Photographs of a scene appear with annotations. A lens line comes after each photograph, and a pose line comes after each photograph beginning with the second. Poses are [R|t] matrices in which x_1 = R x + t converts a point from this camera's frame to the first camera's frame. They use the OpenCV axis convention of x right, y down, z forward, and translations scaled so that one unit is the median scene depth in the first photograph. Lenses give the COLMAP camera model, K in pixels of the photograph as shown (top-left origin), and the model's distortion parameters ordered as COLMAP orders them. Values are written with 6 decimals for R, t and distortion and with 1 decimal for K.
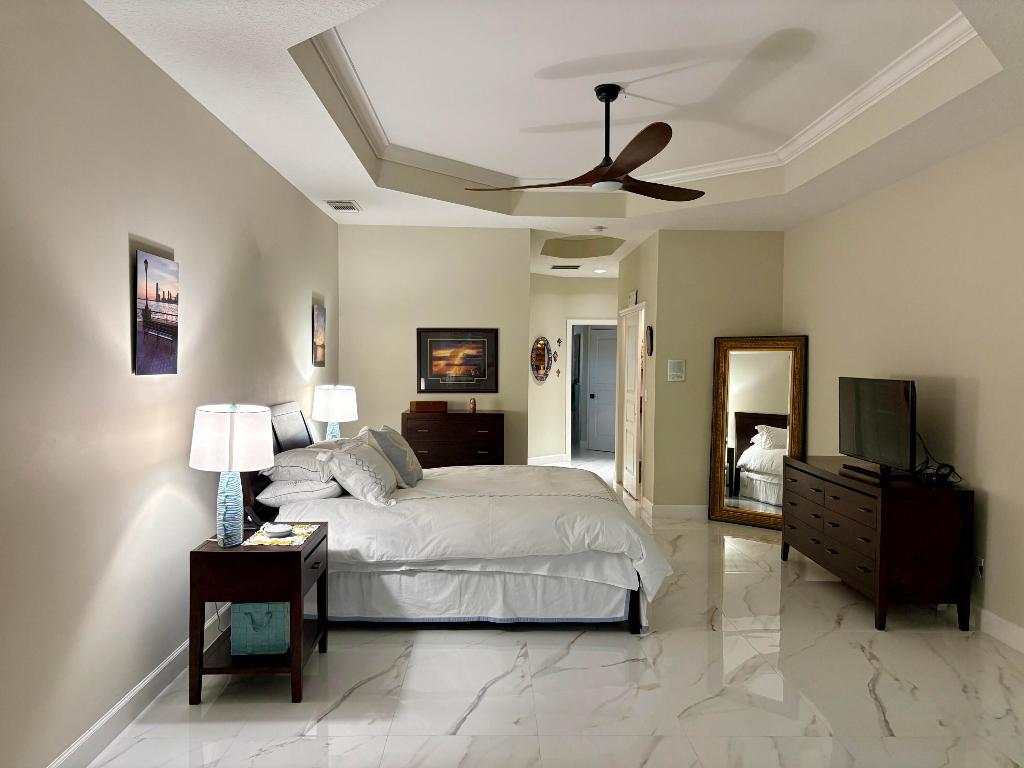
lens RADIAL K [[776.3, 0, 513.3], [0, 776.3, 389.0], [0, 0, 1]] dist [0.150892, -0.334244]
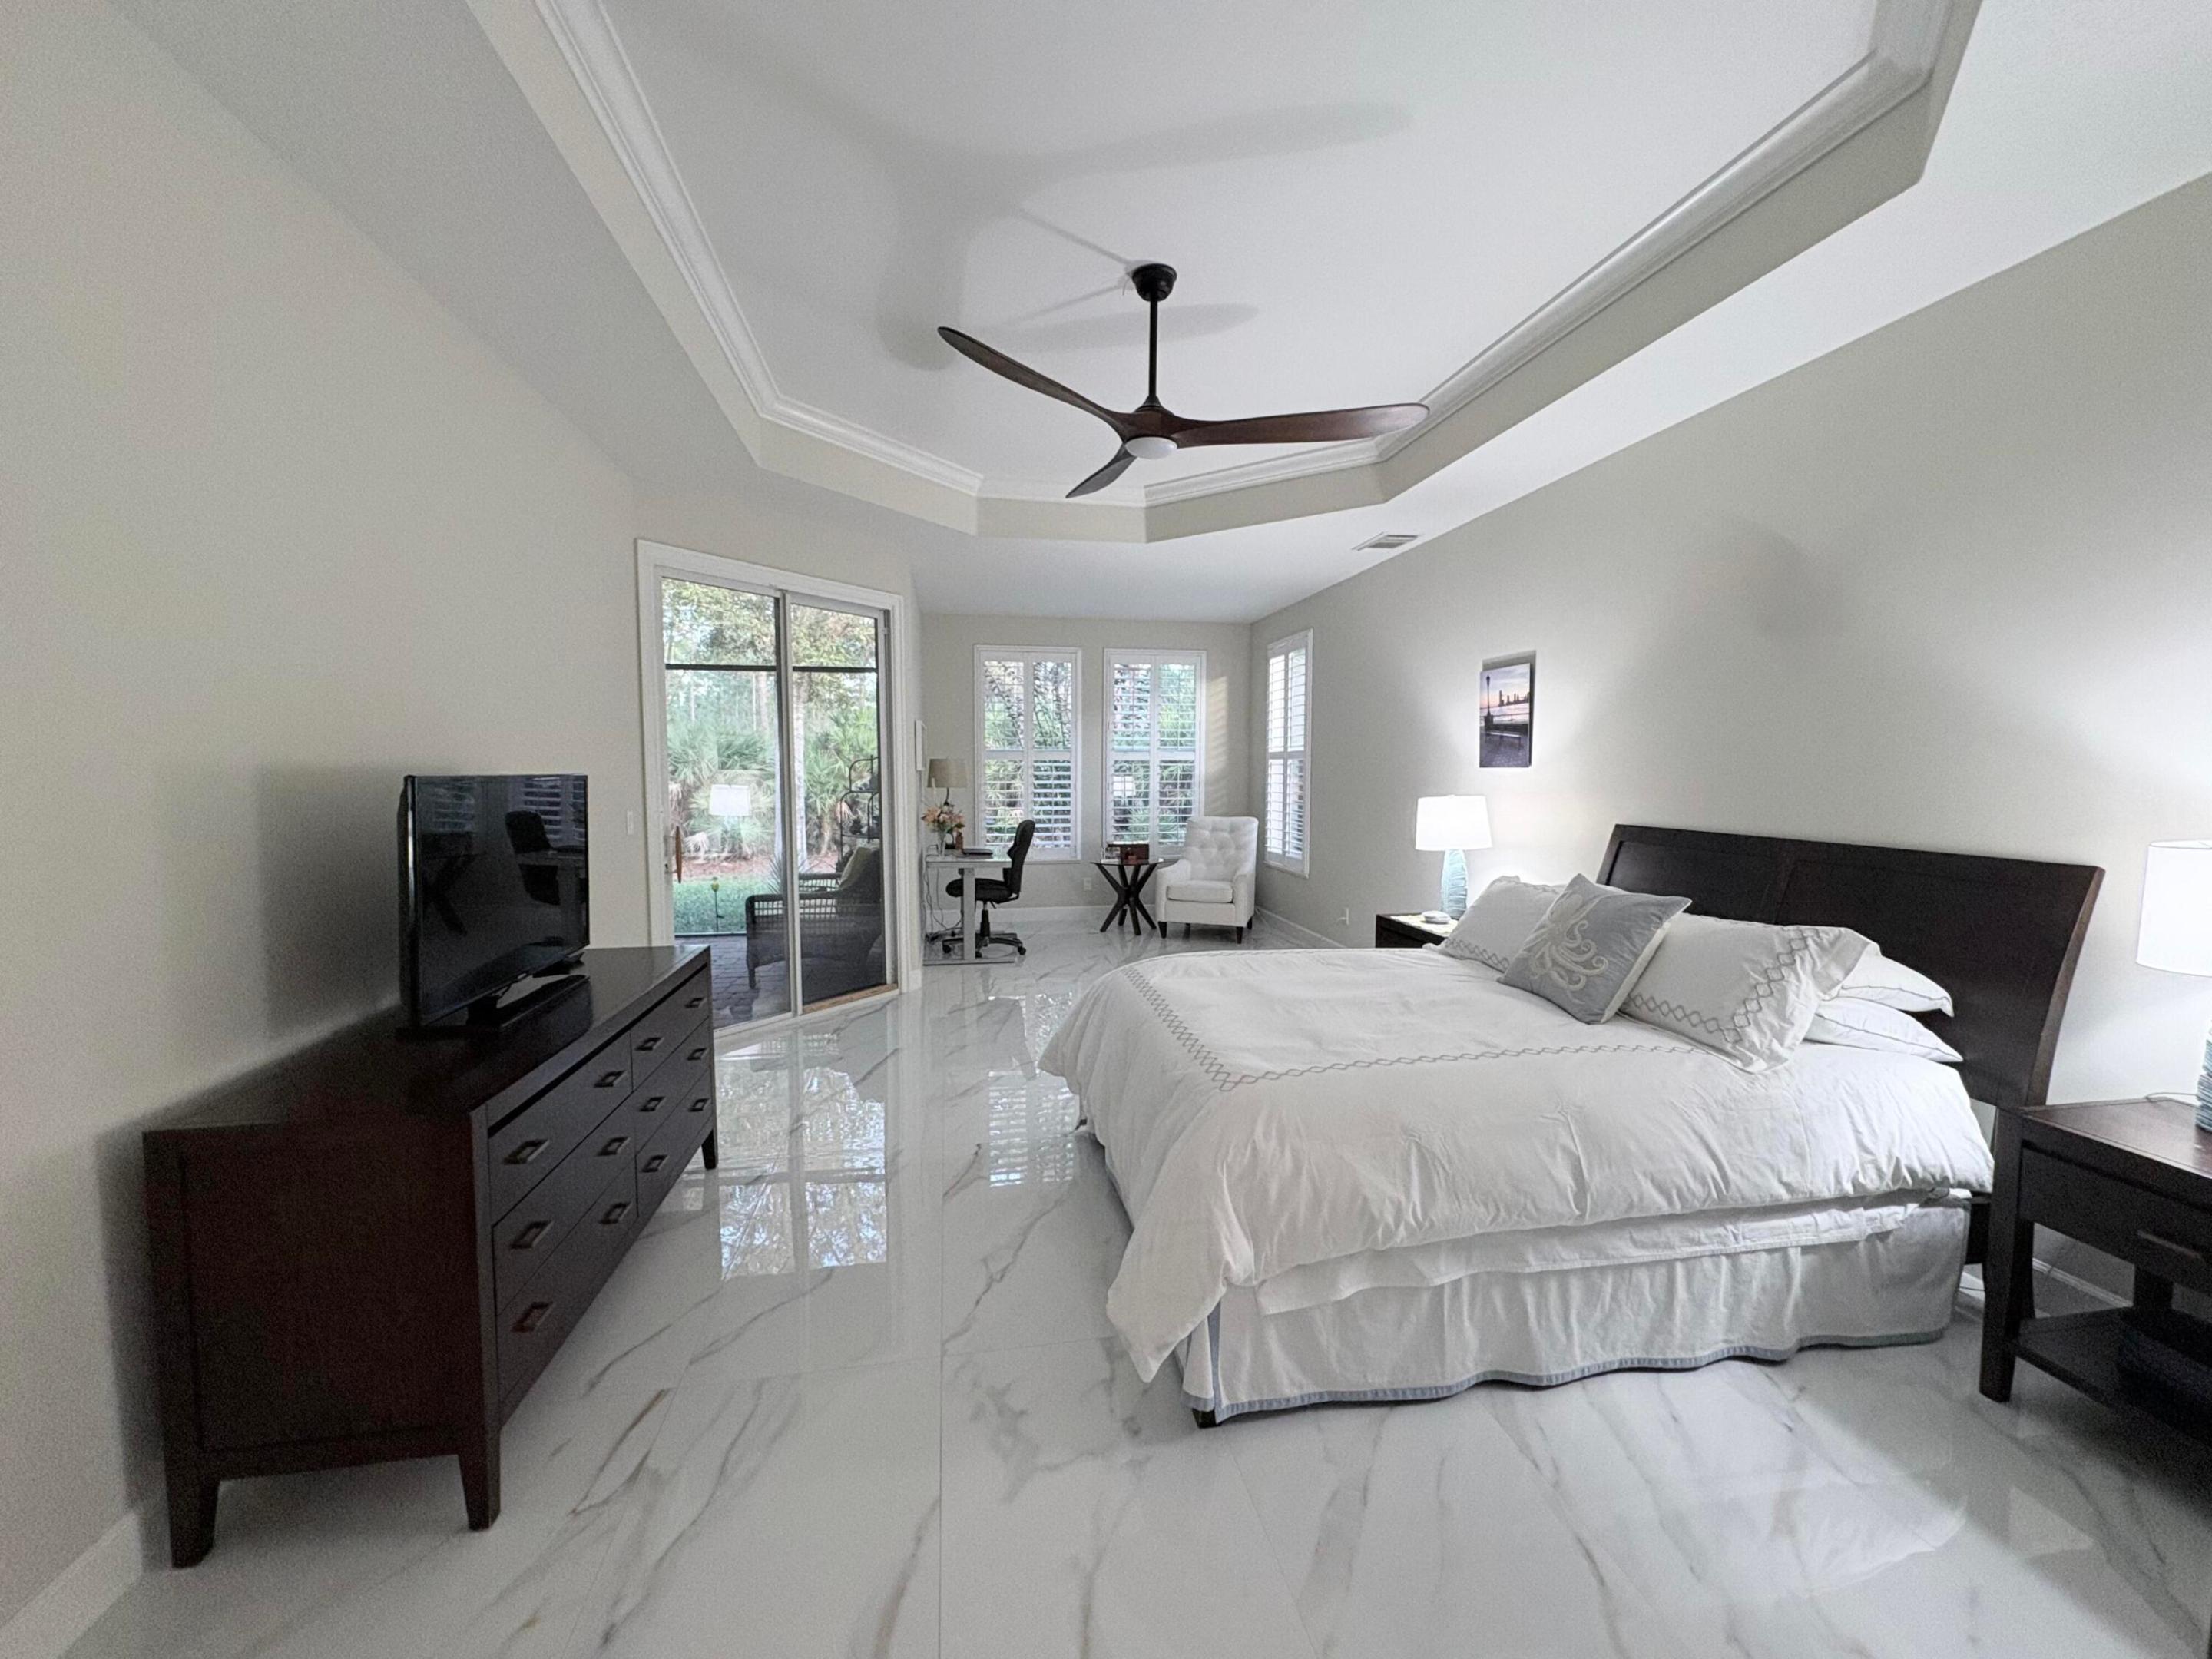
lens RADIAL K [[882.1, 0, 1106.0], [0, 882.1, 829.5], [0, 0, 1]] dist [0.002266, -0.000014]
pose [[-0.988346, 0.003382, -0.152188, 0.254227], [-0.012785, 0.994377, 0.105125, -0.043962], [0.151688, 0.105846, -0.982745, 1.673673]]
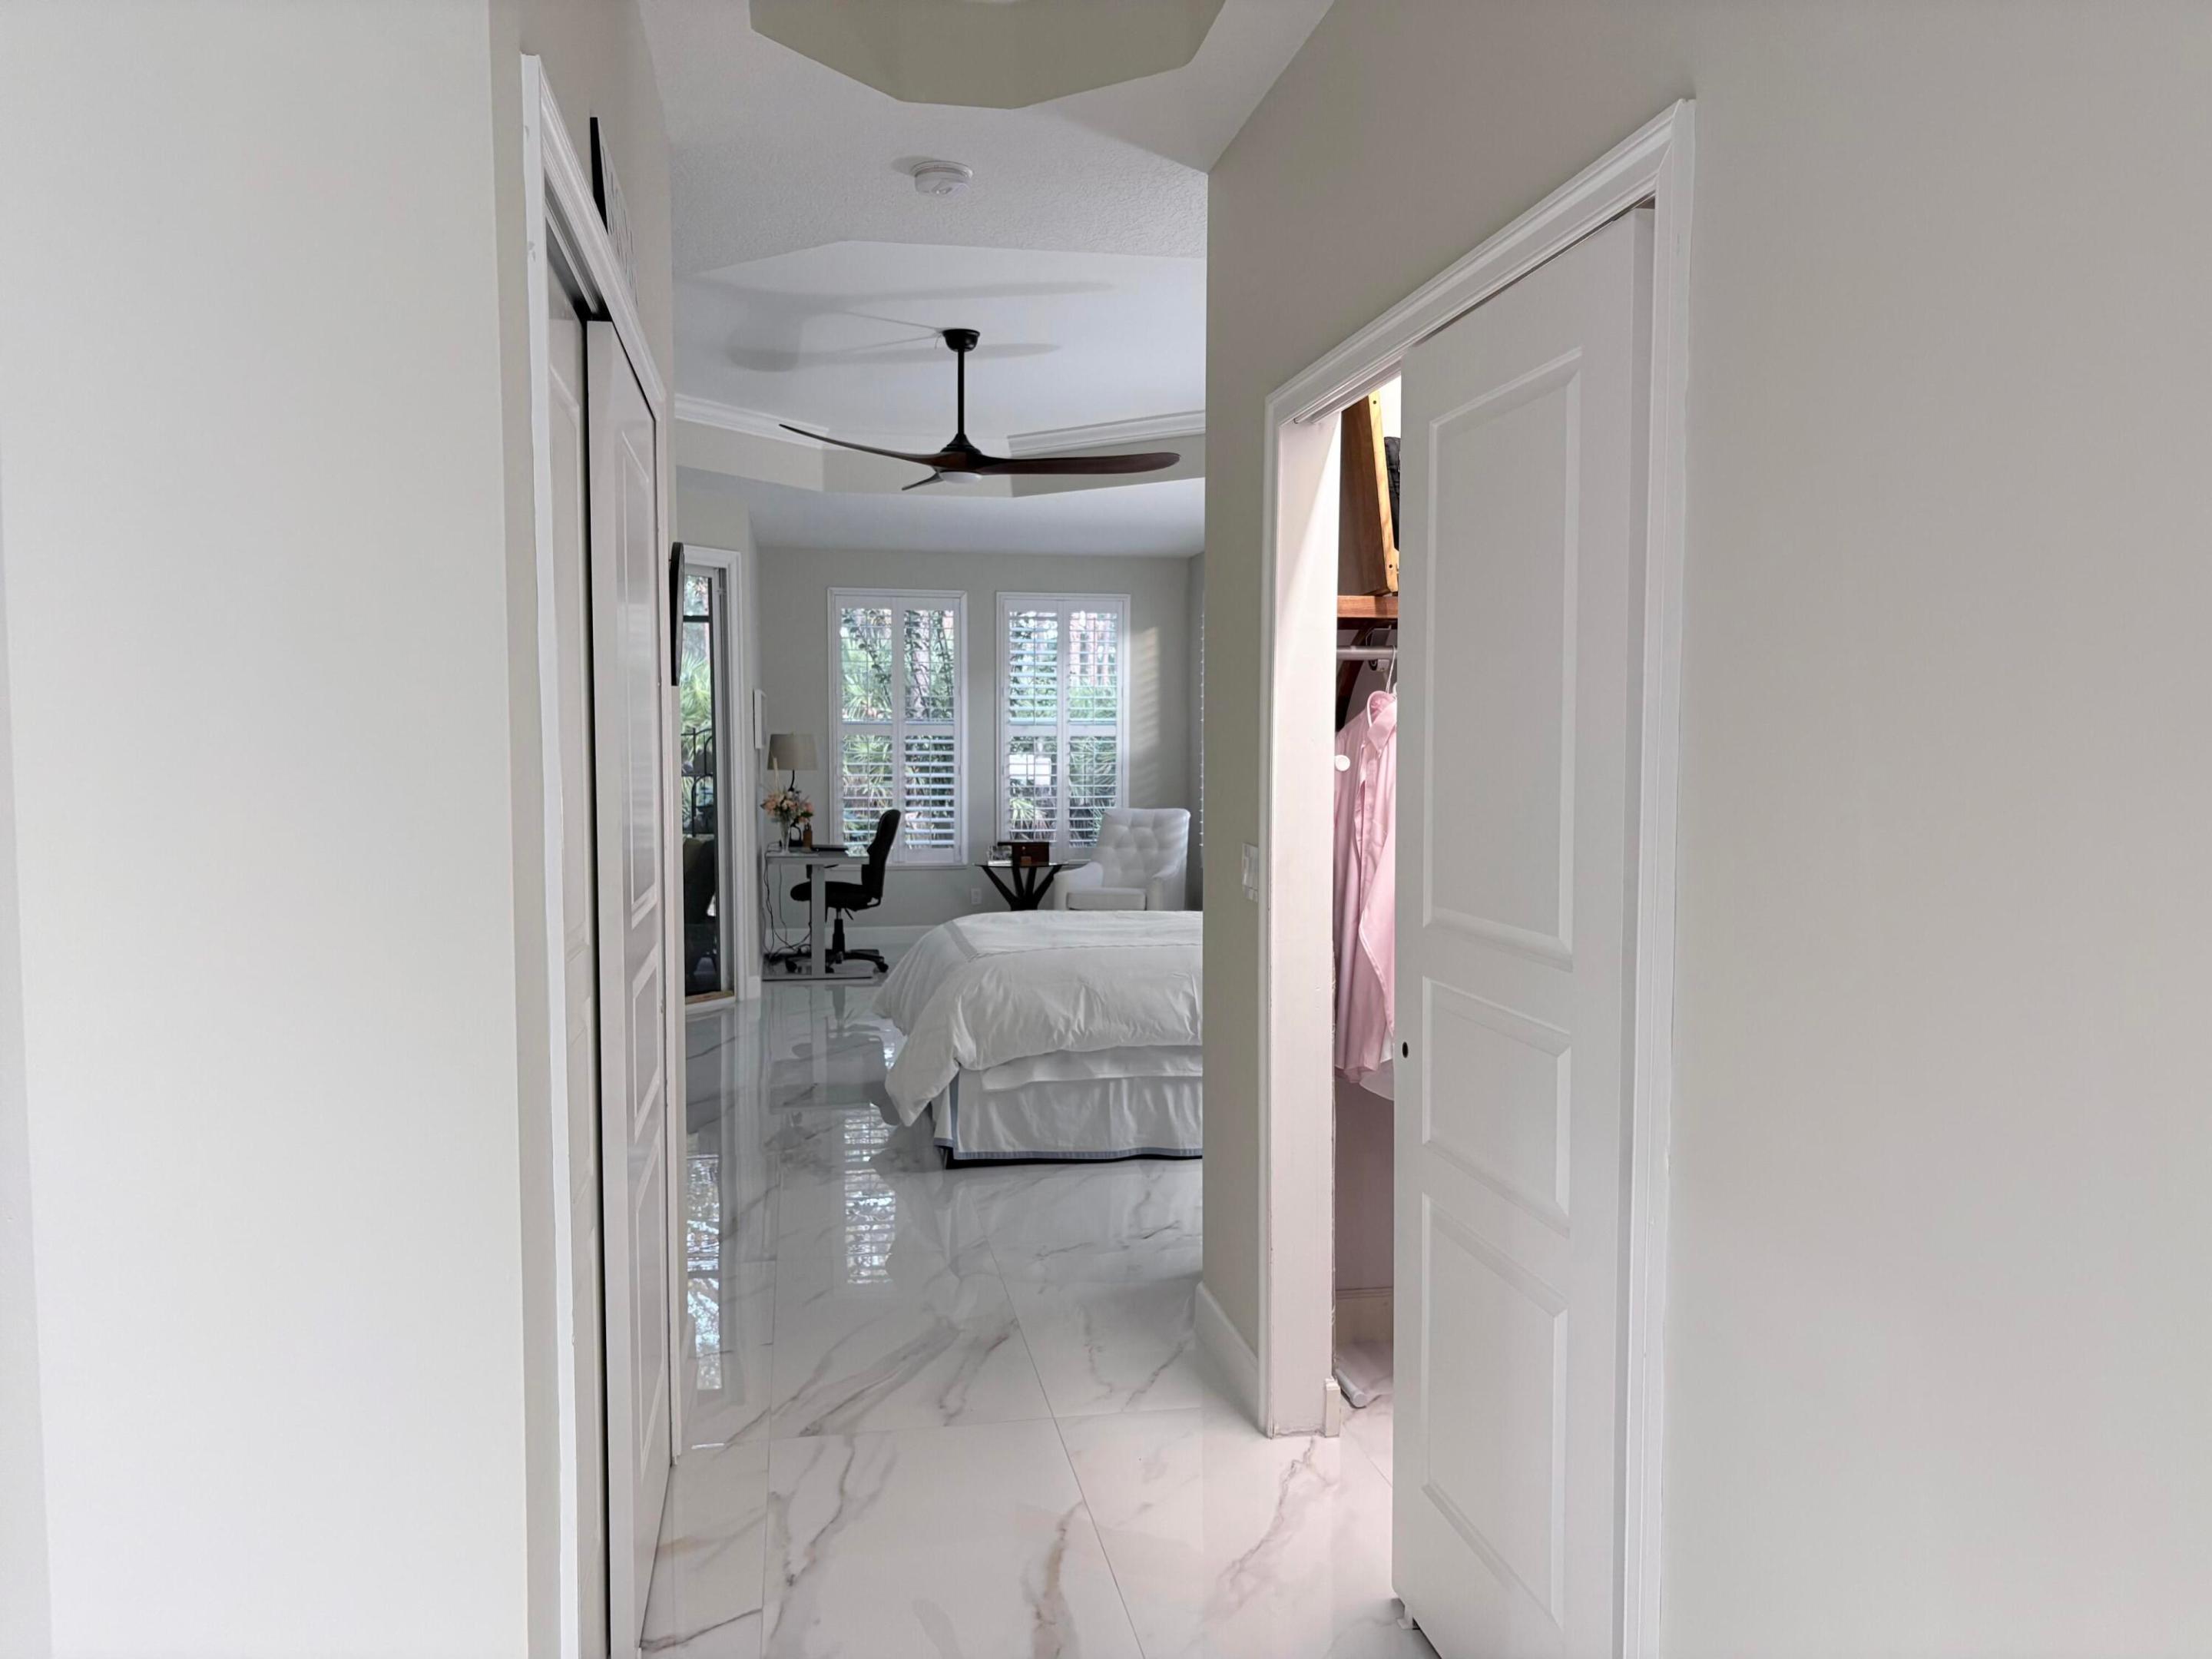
lens RADIAL K [[1676.8, 0, 1108.8], [0, 1676.8, 840.3], [0, 0, 1]] dist [0.150892, -0.334244]
pose [[-0.987771, 0.001521, -0.155905, 0.224652], [-0.013140, 0.995583, 0.092964, -0.077590], [0.155357, 0.093876, -0.983388, 2.492329]]
